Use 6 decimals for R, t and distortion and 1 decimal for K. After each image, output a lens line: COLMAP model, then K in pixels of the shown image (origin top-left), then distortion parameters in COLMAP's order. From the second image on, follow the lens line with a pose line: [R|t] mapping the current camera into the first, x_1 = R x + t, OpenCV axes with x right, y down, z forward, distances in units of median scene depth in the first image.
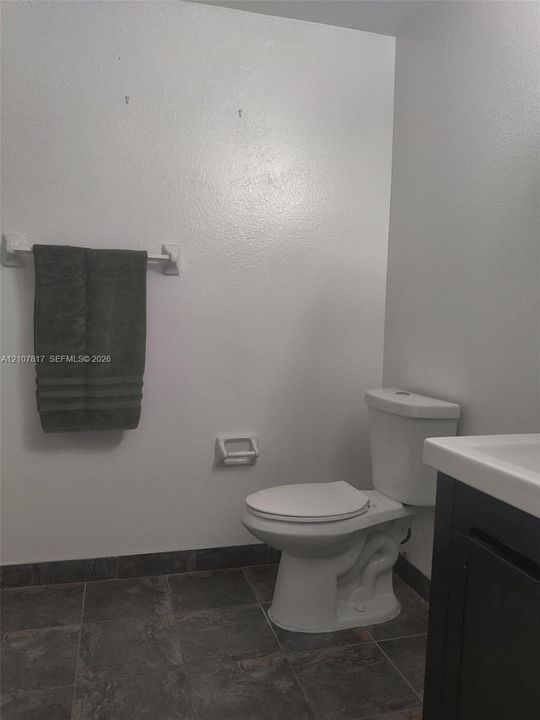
lens RADIAL K [[548.3, 0, 270.0], [0, 548.3, 360.0], [0, 0, 1]] dist [0.002692, -0.004781]
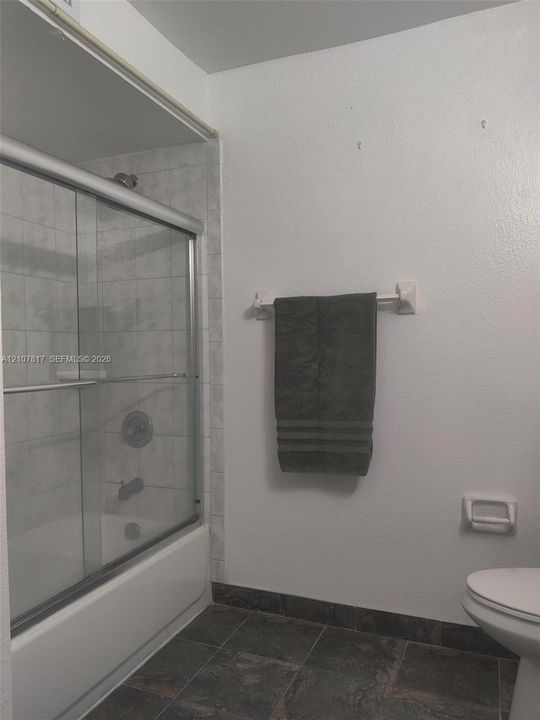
lens RADIAL K [[562.9, 0, 270.0], [0, 562.9, 360.0], [0, 0, 1]] dist [-0.005691, -0.001382]
pose [[0.792091, -0.014983, -0.610219, 0.229191], [-0.021871, 0.998360, -0.052903, -0.022344], [0.610011, 0.055251, 0.790464, 0.106150]]
